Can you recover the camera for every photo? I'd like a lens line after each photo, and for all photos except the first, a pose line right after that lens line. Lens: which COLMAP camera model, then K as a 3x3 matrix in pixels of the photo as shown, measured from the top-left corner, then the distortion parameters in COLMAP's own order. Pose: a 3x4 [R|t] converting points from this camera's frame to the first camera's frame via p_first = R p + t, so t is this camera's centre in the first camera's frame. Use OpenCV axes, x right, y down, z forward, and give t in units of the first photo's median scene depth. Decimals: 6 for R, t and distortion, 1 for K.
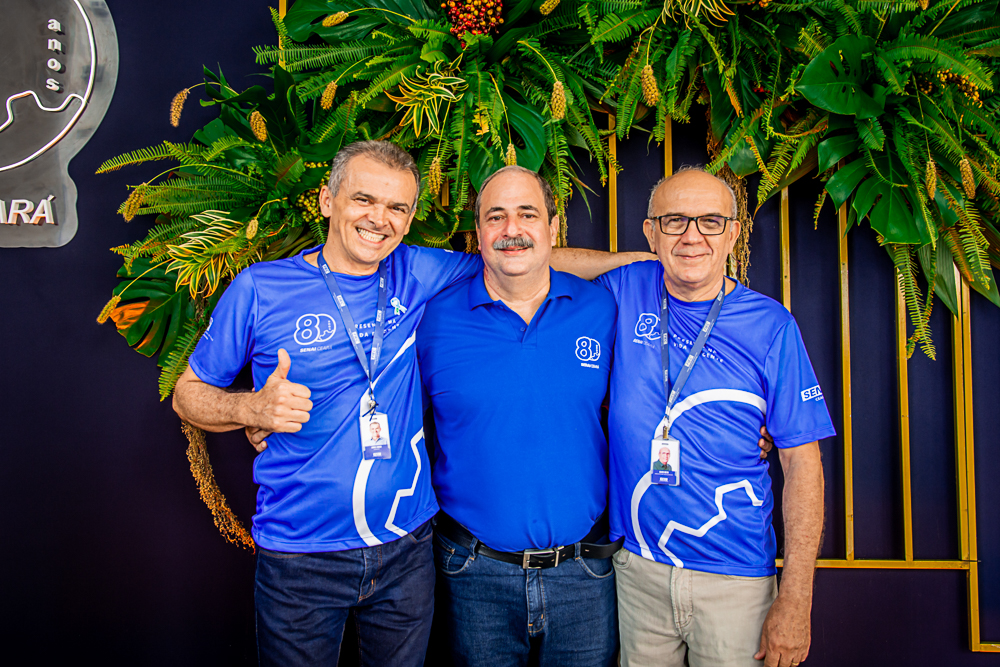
lens RADIAL K [[915.0, 0, 514.5], [0, 915.0, 299.7], [0, 0, 1]] dist [-0.006411, 0.000000]
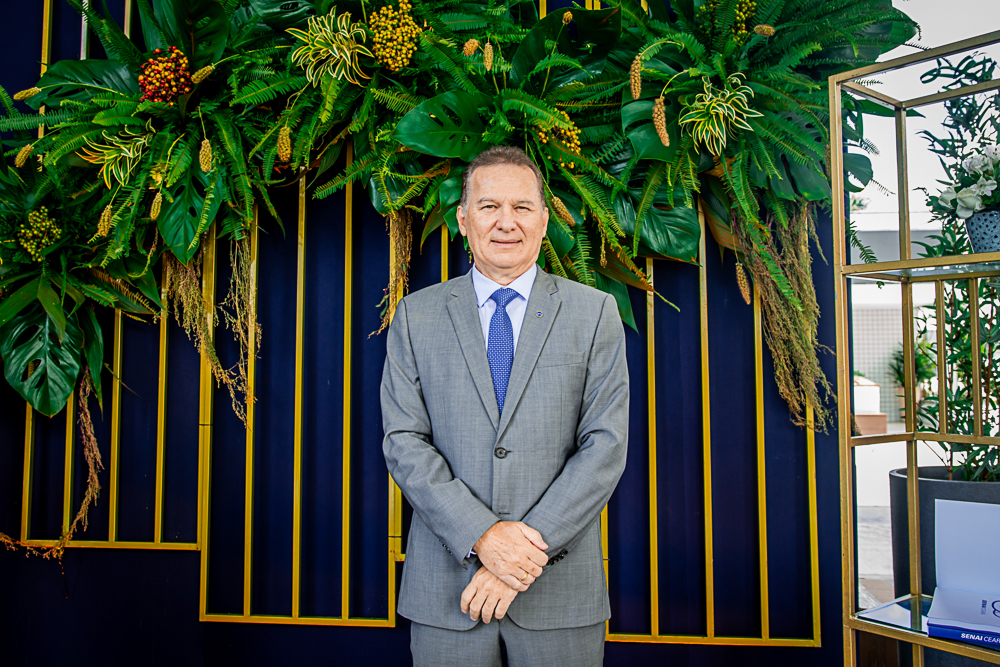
lens RADIAL K [[865.8, 0, 491.8], [0, 865.8, 311.7], [0, 0, 1]] dist [-0.035325, 0.041070]
pose [[0.996276, -0.008001, -0.085854, 0.485345], [0.004380, 0.999096, -0.042282, 0.033165], [0.086115, 0.041749, 0.995410, -0.071580]]
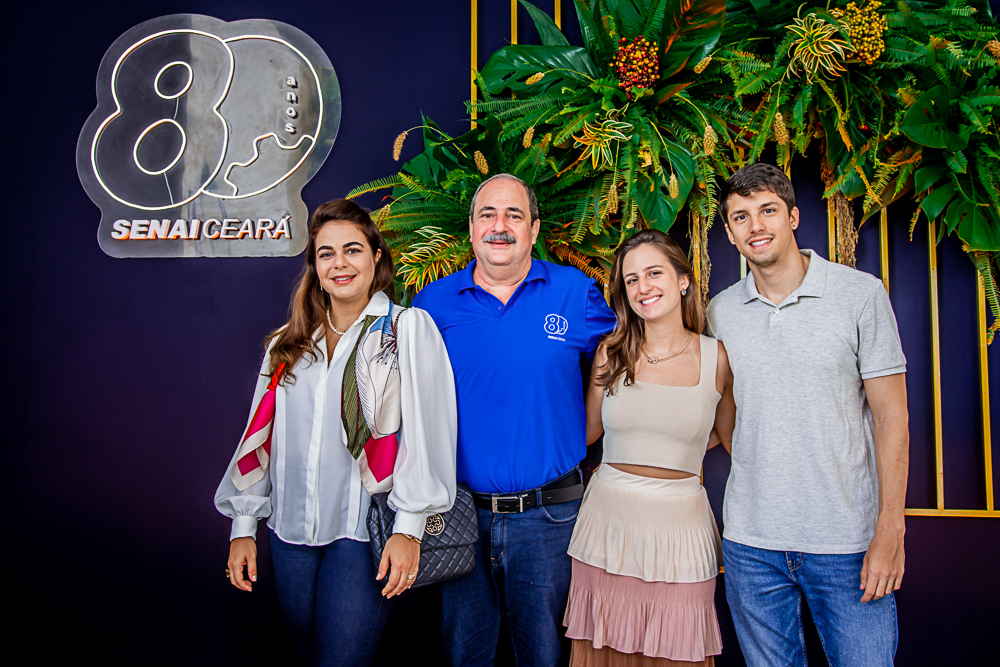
lens RADIAL K [[915.0, 0, 502.4], [0, 915.0, 304.1], [0, 0, 1]] dist [-0.006411, 0.000000]
pose [[0.998626, 0.001568, -0.052386, -0.165660], [-0.002373, 0.999880, -0.015315, 0.031089], [0.052356, 0.015418, 0.998509, -0.279339]]
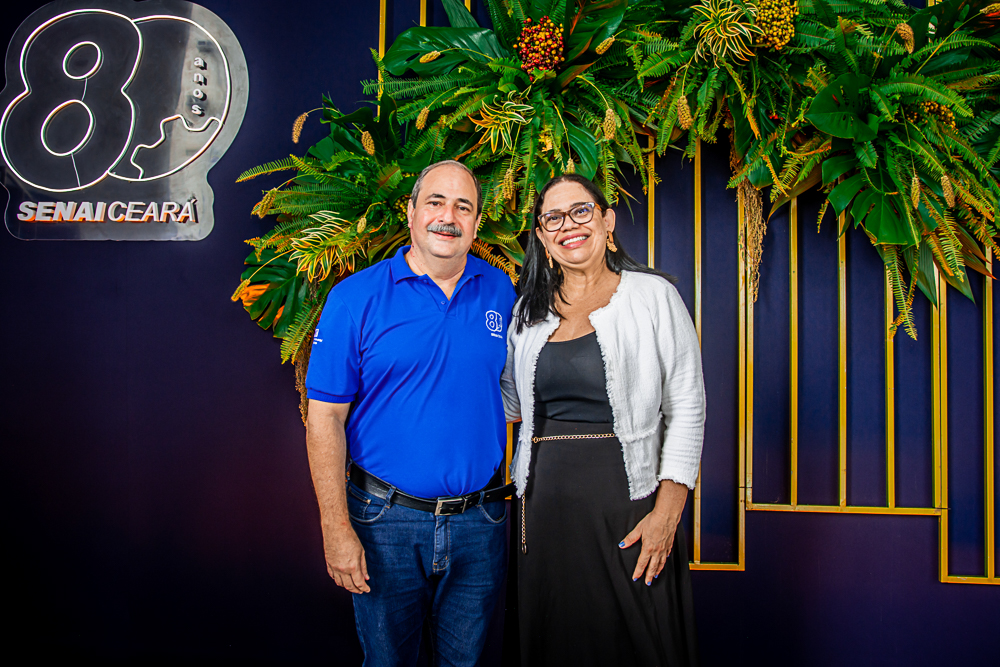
lens RADIAL K [[808.4, 0, 511.0], [0, 808.4, 303.0], [0, 0, 1]] dist [-0.050393, 0.039198]
pose [[0.999137, 0.015551, -0.038509, -0.037352], [-0.015494, 0.999878, 0.001775, 0.021417], [0.038532, -0.001177, 0.999257, -0.081844]]
